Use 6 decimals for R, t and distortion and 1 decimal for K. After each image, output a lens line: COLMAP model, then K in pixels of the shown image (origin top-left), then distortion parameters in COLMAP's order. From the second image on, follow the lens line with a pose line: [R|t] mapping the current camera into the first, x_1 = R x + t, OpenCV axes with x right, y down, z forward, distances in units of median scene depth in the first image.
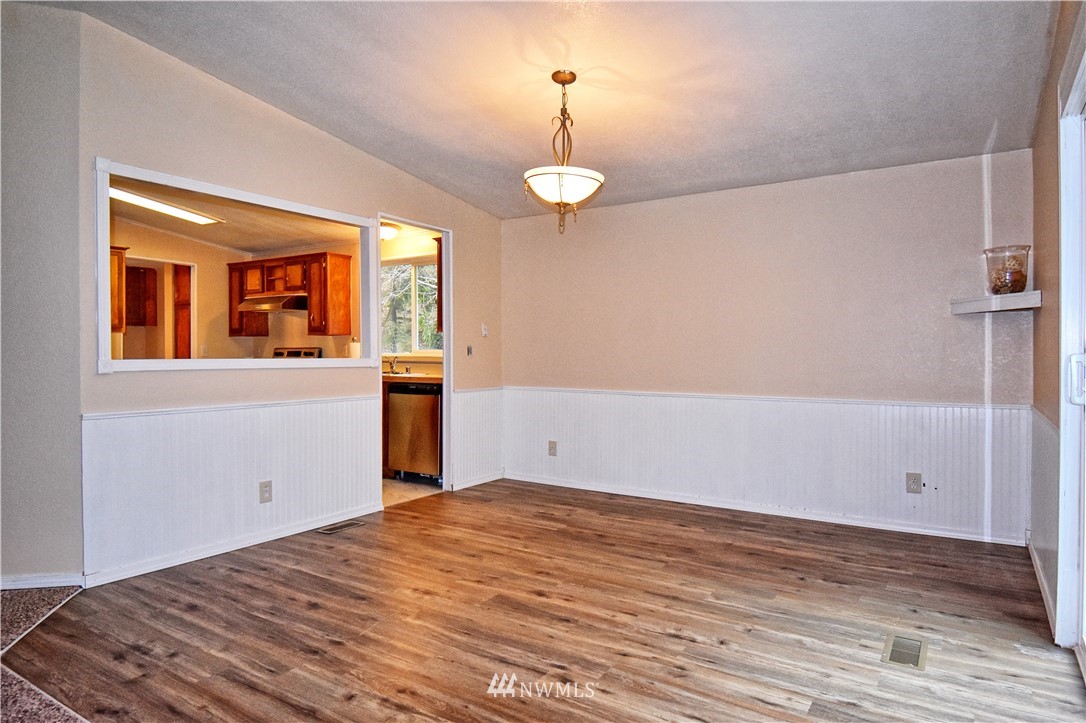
lens RADIAL K [[648.3, 0, 549.9], [0, 648.3, 357.0], [0, 0, 1]] dist [-0.019944, -0.001447]
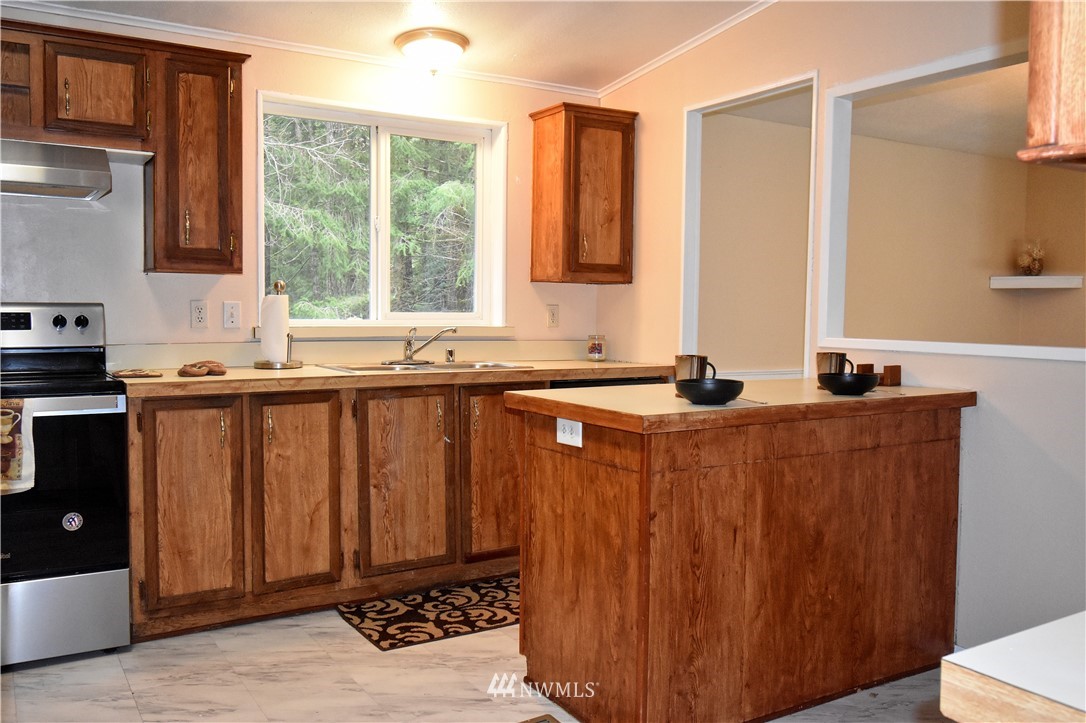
lens RADIAL K [[910.5, 0, 545.8], [0, 910.5, 354.2], [0, 0, 1]] dist [0.013255, -0.032451]
pose [[0.441195, -0.043715, 0.896346, -0.749547], [-0.004008, 0.998707, 0.050680, -0.014208], [-0.897402, -0.025952, 0.440450, 0.595992]]
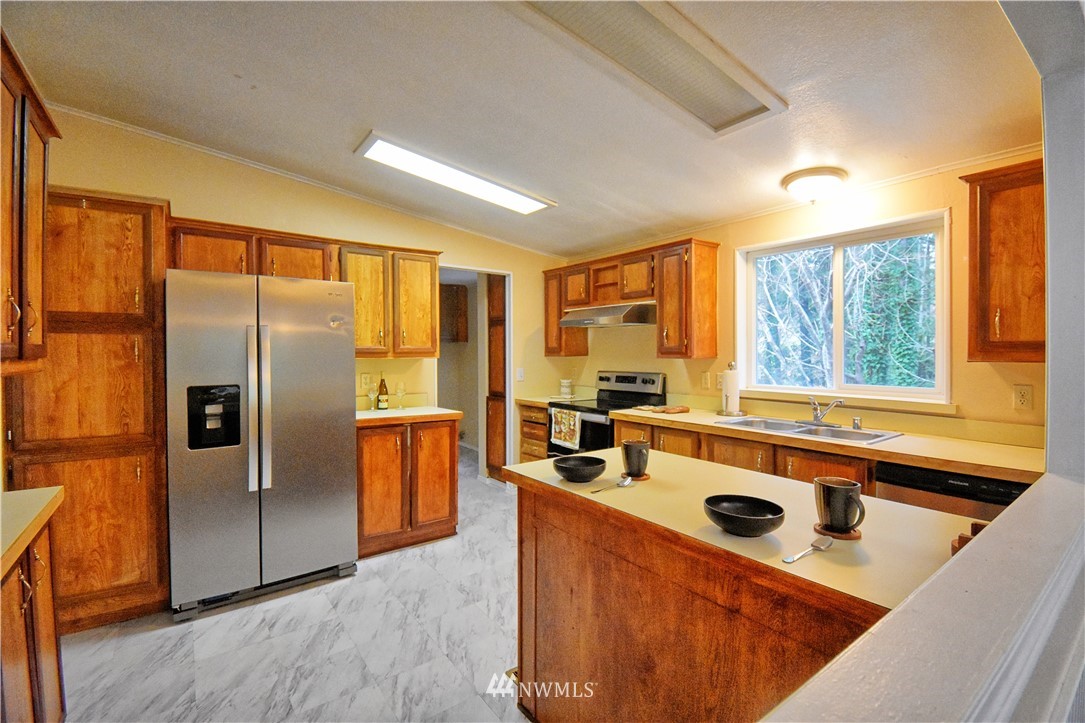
lens RADIAL K [[478.9, 0, 539.2], [0, 478.9, 358.6], [0, 0, 1]] dist [-0.000825, -0.000441]
pose [[0.927176, 0.001016, -0.374625, -0.302135], [0.003041, 0.999943, 0.010238, -0.040114], [0.374614, -0.010631, 0.927120, 0.464222]]
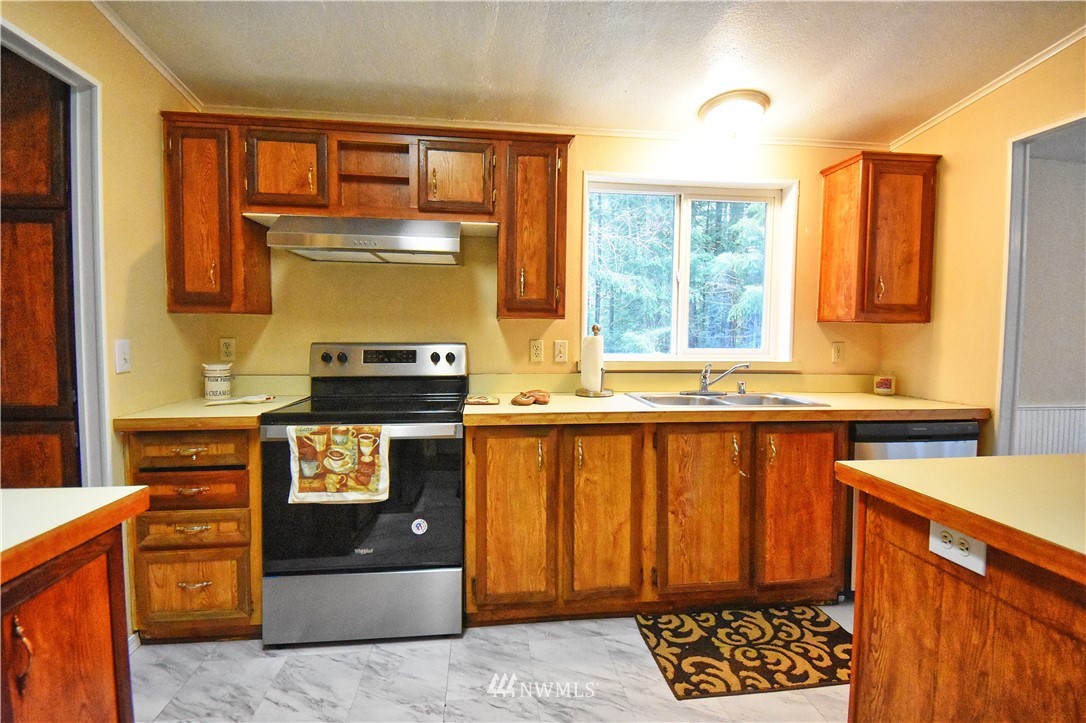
lens RADIAL K [[511.1, 0, 542.4], [0, 511.1, 354.9], [0, 0, 1]] dist [0.002877, -0.007138]
pose [[0.778102, -0.025161, 0.627633, -0.584885], [-0.004324, 0.998959, 0.045408, -0.024816], [-0.628123, -0.038046, 0.777184, 0.721859]]
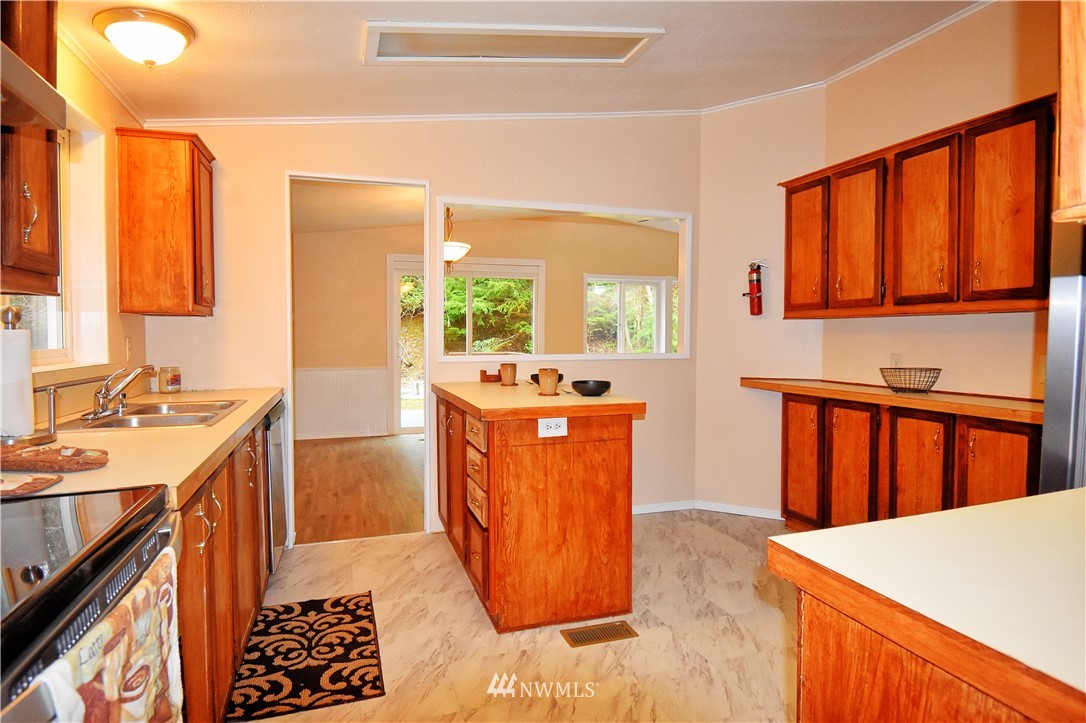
lens RADIAL K [[618.5, 0, 550.9], [0, 618.5, 355.8], [0, 0, 1]] dist [-0.000752, -0.001081]
pose [[-0.773468, -0.021563, 0.633469, -0.629808], [0.005889, 0.999134, 0.041200, -0.020095], [-0.633808, 0.035597, -0.772671, 1.056471]]
